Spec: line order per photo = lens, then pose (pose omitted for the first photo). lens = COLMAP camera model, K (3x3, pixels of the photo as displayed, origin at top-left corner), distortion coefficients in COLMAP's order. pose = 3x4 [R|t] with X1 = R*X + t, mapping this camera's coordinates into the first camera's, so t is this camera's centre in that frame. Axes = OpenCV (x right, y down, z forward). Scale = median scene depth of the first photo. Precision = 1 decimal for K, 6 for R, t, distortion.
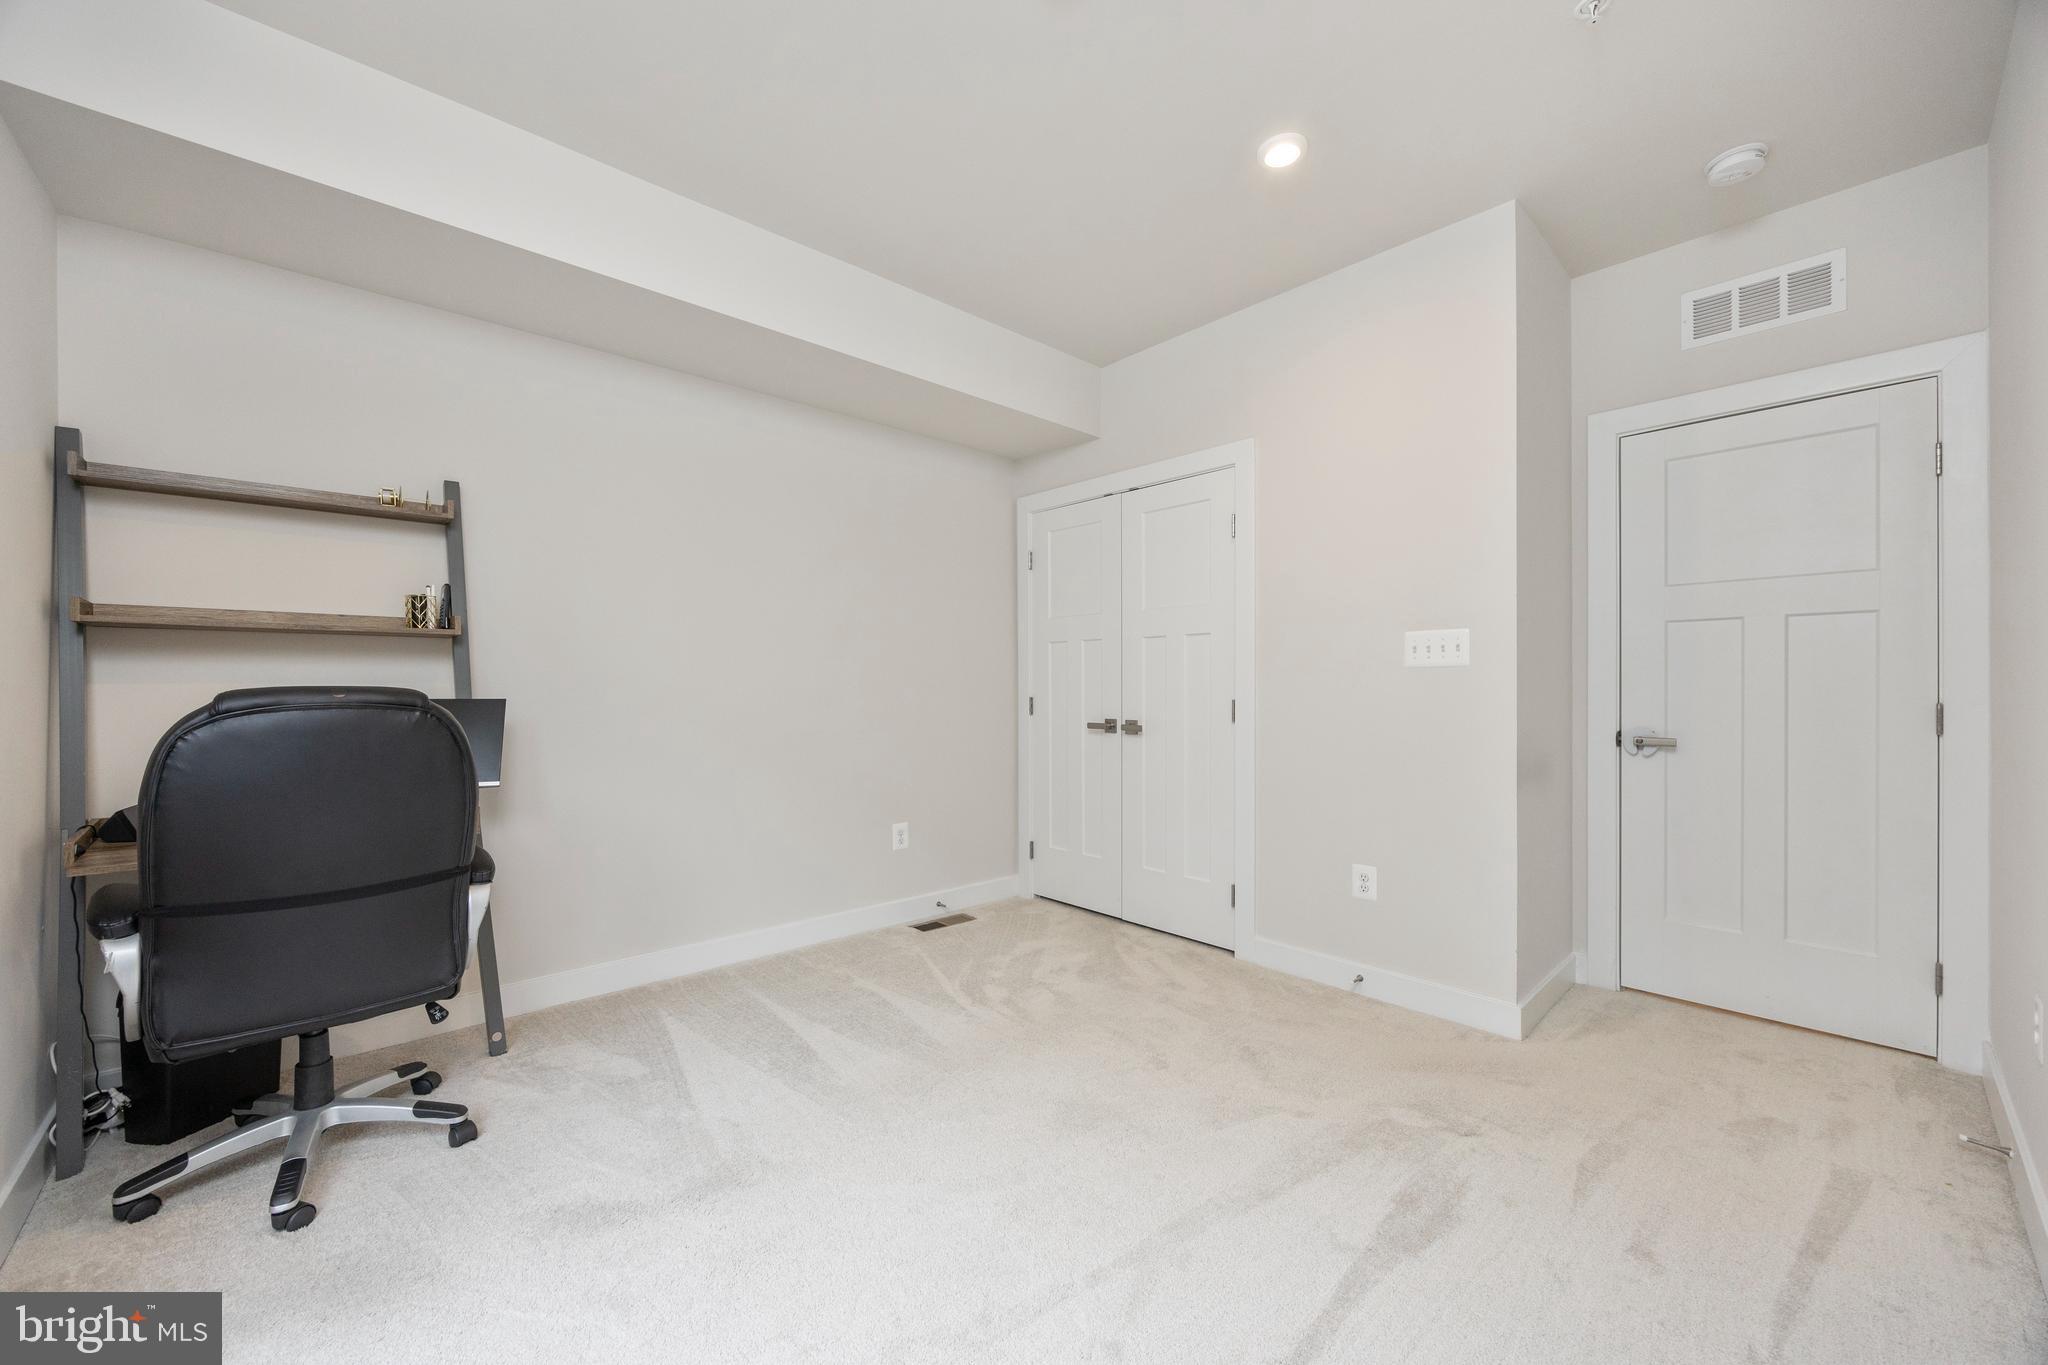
lens RADIAL K [[779.6, 0, 1006.5], [0, 779.6, 685.2], [0, 0, 1]] dist [-0.003653, -0.000706]
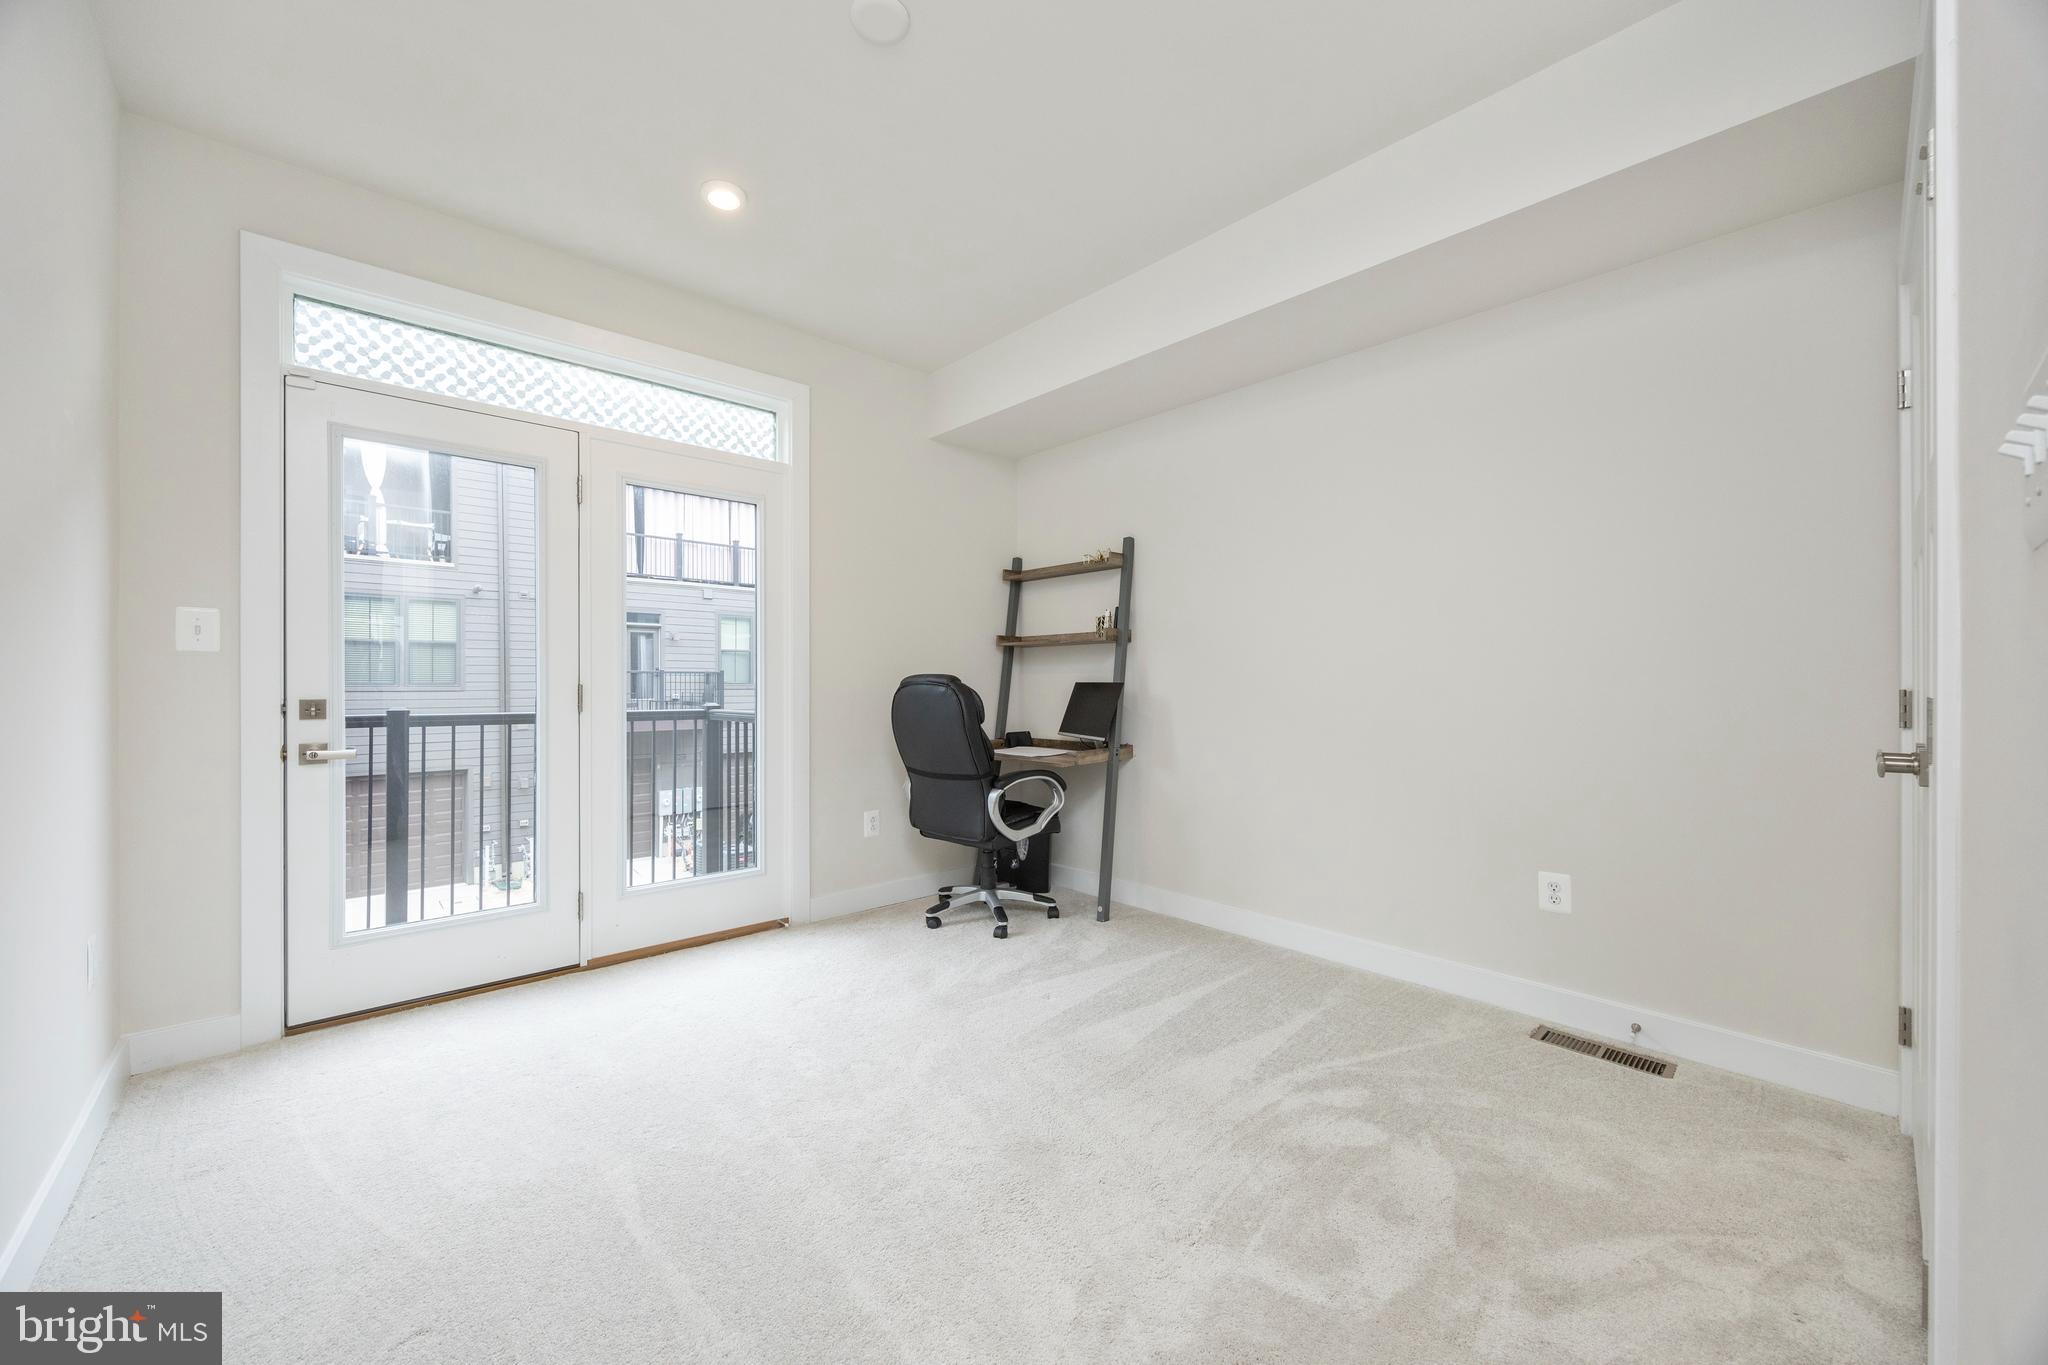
lens RADIAL K [[779.6, 0, 1026.9], [0, 779.6, 680.6], [0, 0, 1]] dist [-0.003653, -0.000706]
pose [[0.005263, -0.000143, -0.999986, 0.708832], [0.003837, 0.999993, -0.000123, 0.012810], [0.999979, -0.003836, 0.005264, 0.722922]]
